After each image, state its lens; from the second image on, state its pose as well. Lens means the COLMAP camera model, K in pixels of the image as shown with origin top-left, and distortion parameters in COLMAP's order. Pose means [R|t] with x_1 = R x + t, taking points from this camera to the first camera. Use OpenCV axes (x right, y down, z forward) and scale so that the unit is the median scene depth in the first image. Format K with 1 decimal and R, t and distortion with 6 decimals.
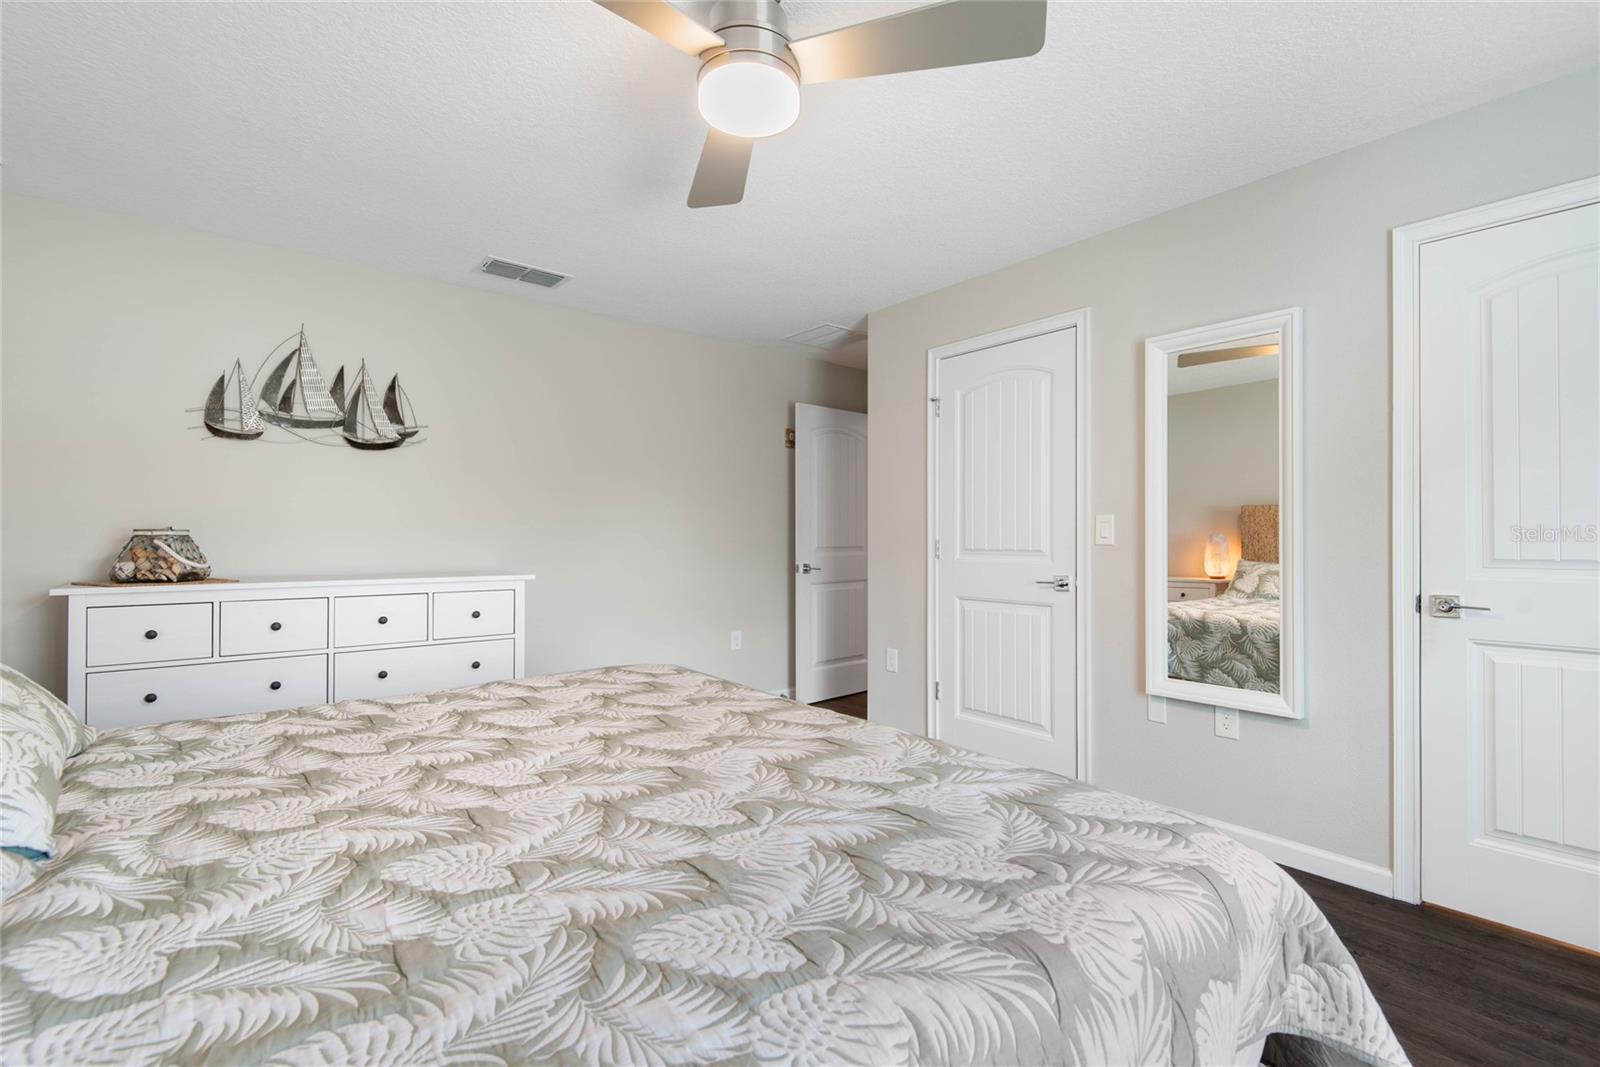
lens RADIAL K [[728.0, 0, 804.0], [0, 728.0, 523.5], [0, 0, 1]] dist [0.035033, -0.024639]
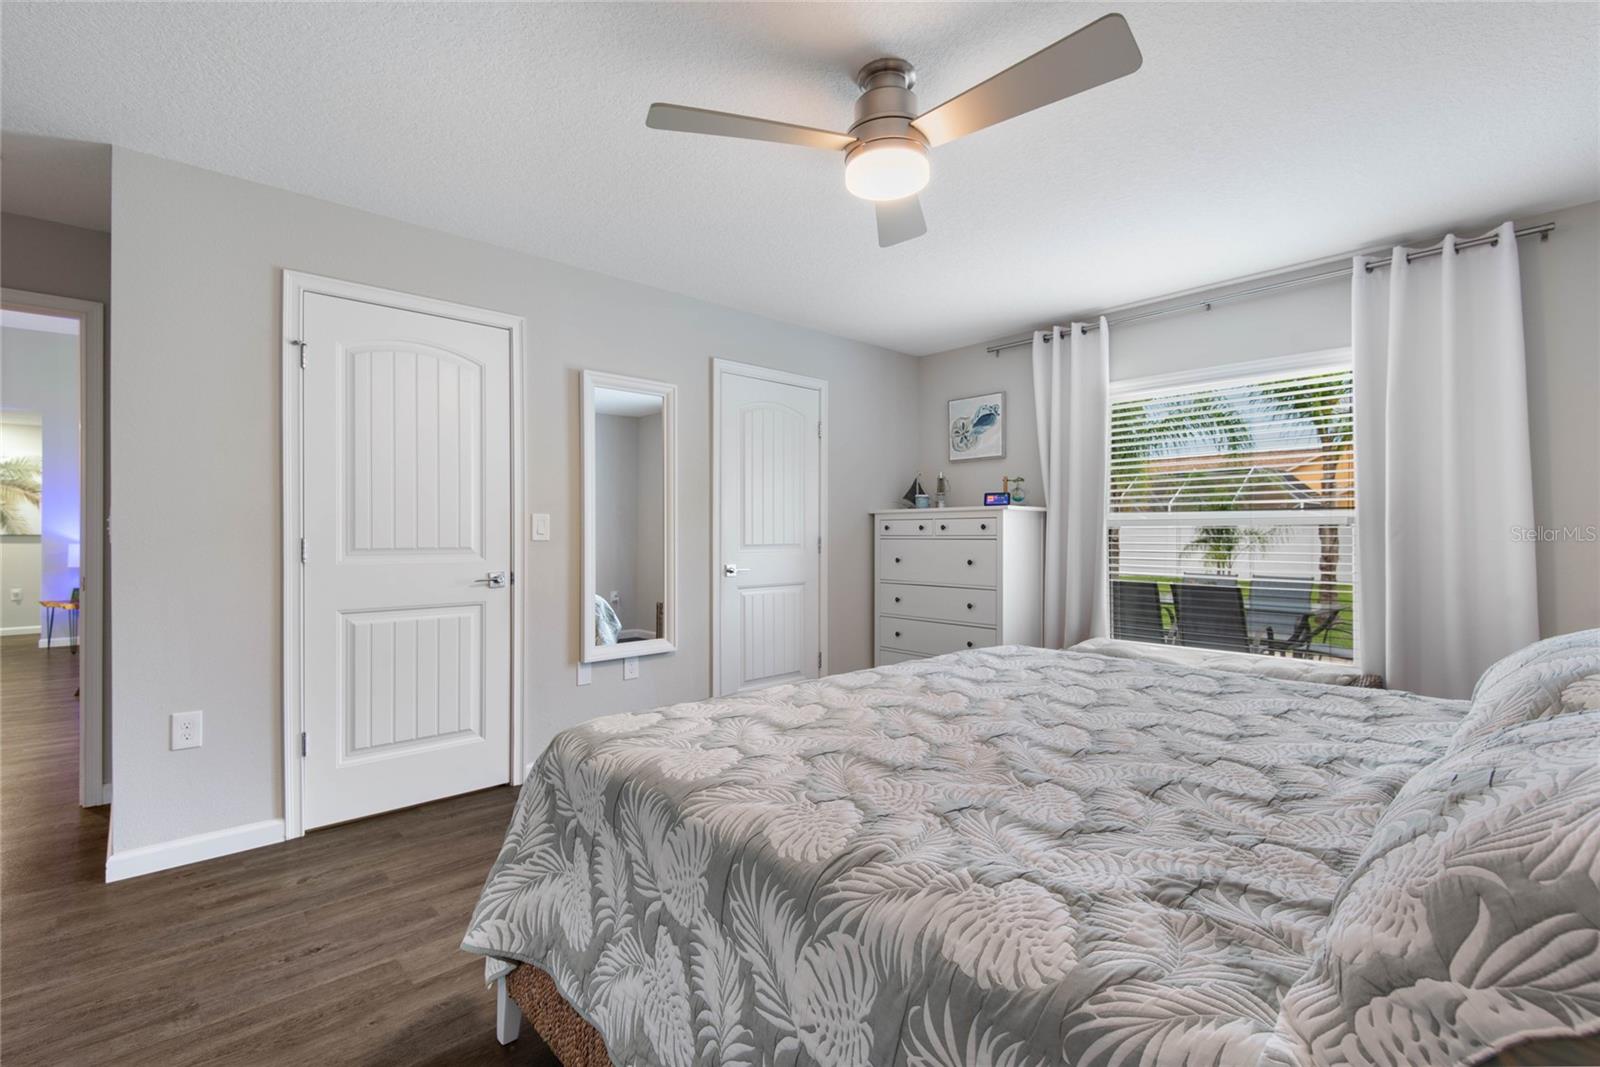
lens RADIAL K [[714.5, 0, 800.0], [0, 714.5, 533.5], [0, 0, 1]] dist [0.019665, -0.011210]
pose [[-0.058390, -0.003455, 0.998288, -0.645052], [-0.022264, 0.999750, 0.002158, 0.006136], [-0.998046, -0.022100, -0.058452, 0.624146]]
